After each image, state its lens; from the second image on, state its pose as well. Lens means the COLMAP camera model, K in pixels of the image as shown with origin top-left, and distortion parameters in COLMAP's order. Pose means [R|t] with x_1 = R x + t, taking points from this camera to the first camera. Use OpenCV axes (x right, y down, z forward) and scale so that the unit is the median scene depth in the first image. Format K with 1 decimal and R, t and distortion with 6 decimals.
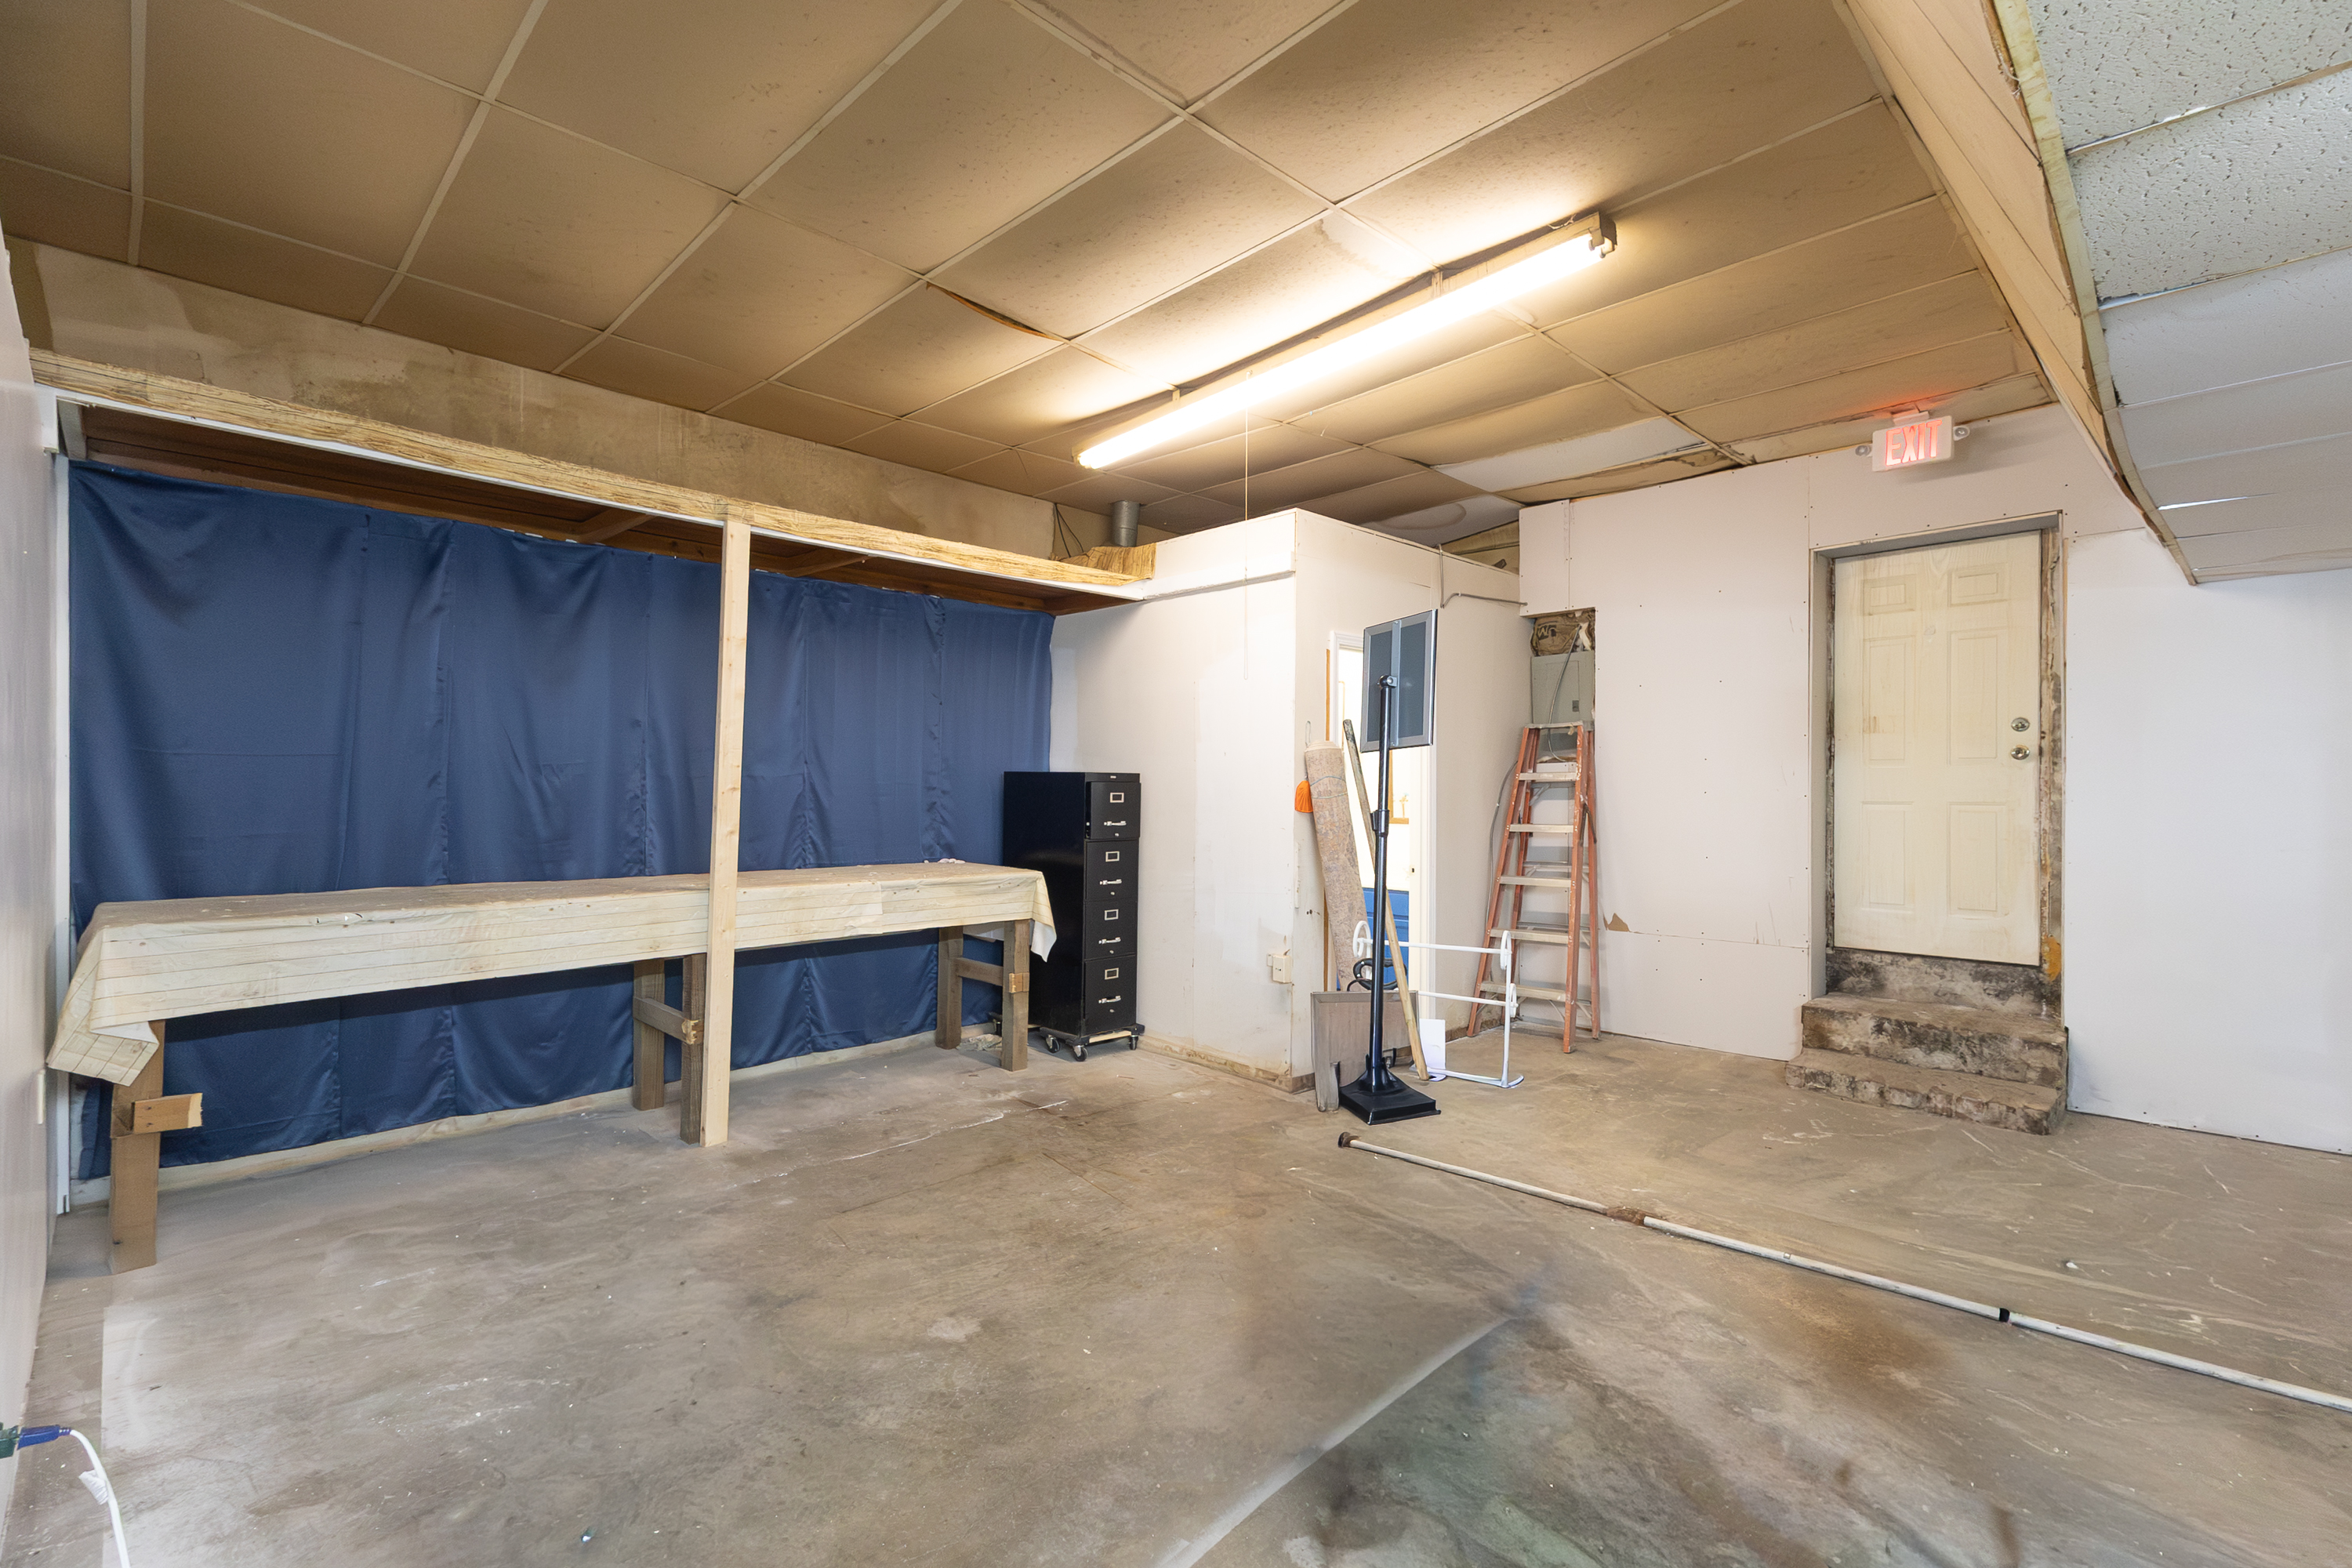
lens RADIAL K [[1042.9, 0, 1180.3], [0, 1042.9, 825.8], [0, 0, 1]] dist [-0.000129, -0.000037]
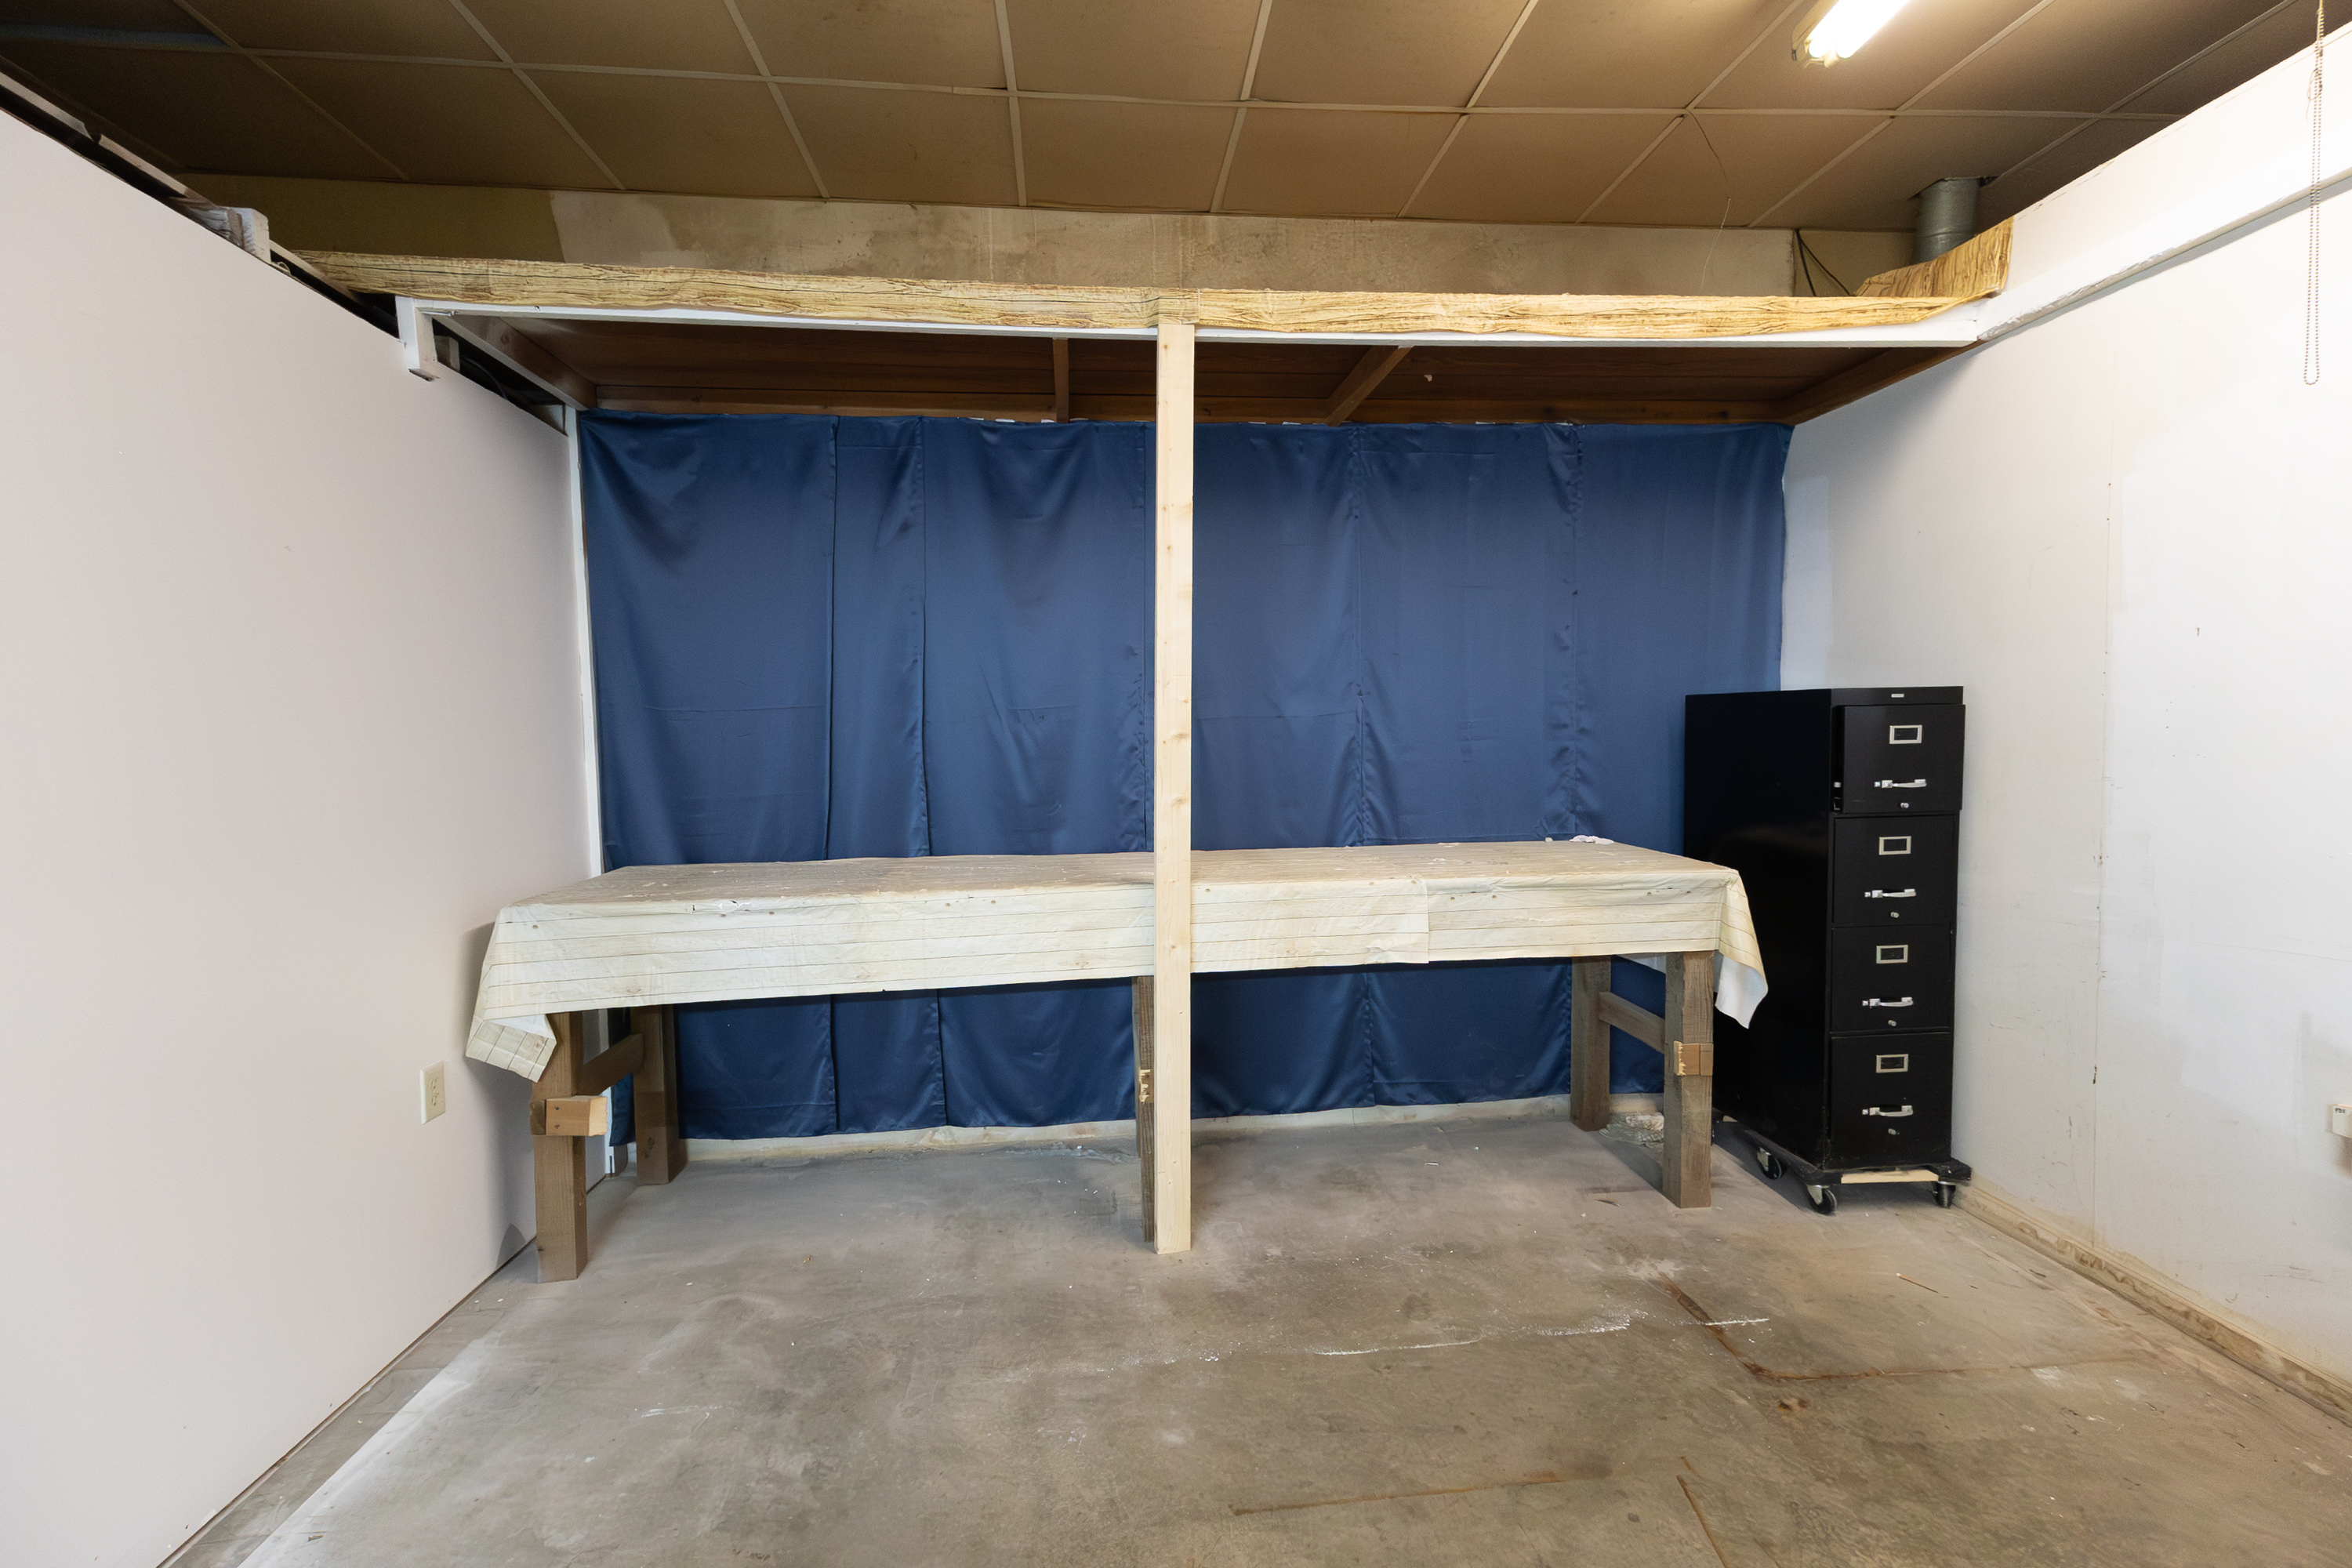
lens RADIAL K [[1063.5, 0, 1183.2], [0, 1063.5, 789.1], [0, 0, 1]] dist [0.027731, -0.009863]
pose [[0.769661, 0.012460, -0.638331, 0.005690], [0.001877, 0.999761, 0.021778, -0.014105], [0.638450, -0.017960, 0.769454, 0.408006]]
